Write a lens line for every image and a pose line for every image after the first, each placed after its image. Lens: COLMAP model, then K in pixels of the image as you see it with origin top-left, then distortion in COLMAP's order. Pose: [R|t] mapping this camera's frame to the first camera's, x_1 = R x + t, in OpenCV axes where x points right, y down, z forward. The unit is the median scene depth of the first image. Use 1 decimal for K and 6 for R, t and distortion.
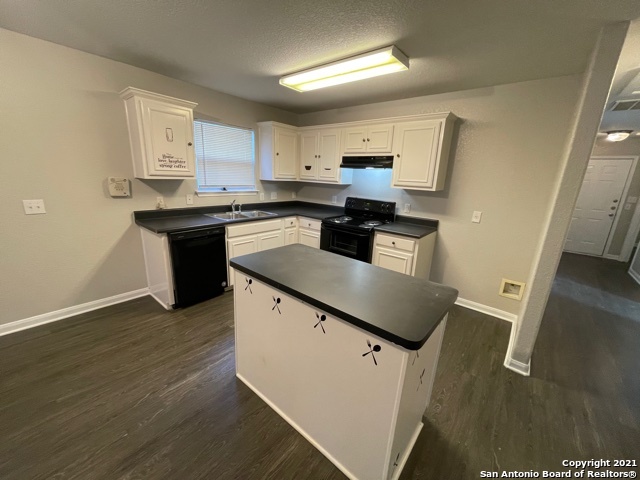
lens RADIAL K [[257.1, 0, 318.3], [0, 257.1, 242.6], [0, 0, 1]] dist [-0.001892, -0.000251]
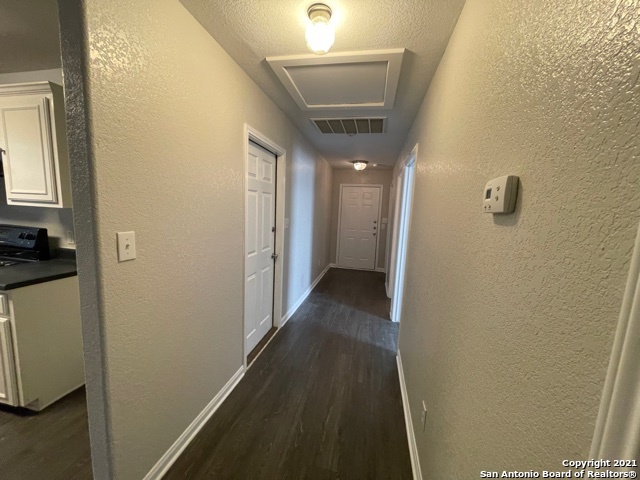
lens RADIAL K [[257.1, 0, 318.3], [0, 257.1, 242.6], [0, 0, 1]] dist [-0.001892, -0.000251]
pose [[0.884219, -0.057004, 0.463582, 0.617686], [0.107579, 0.990695, -0.083372, 0.000336], [-0.454516, 0.123591, 0.882123, 0.157887]]
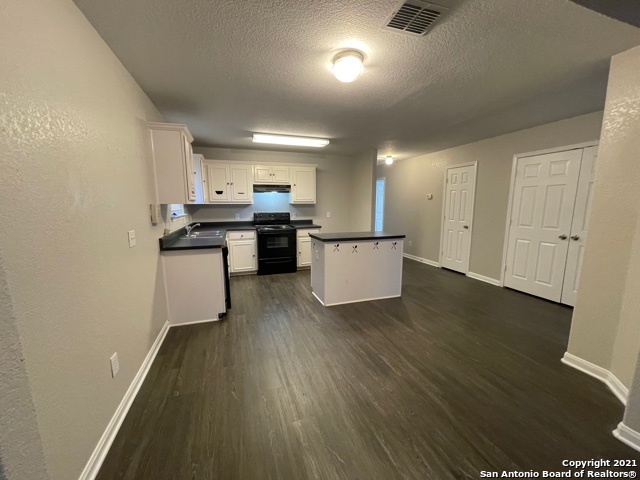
lens RADIAL K [[256.1, 0, 321.8], [0, 256.1, 241.9], [0, 0, 1]] dist [-0.000146, -0.000035]
pose [[0.510829, -0.173231, 0.842048, -1.030194], [0.248513, 0.967425, 0.048263, -0.003625], [-0.822979, 0.184606, 0.537239, -0.006640]]
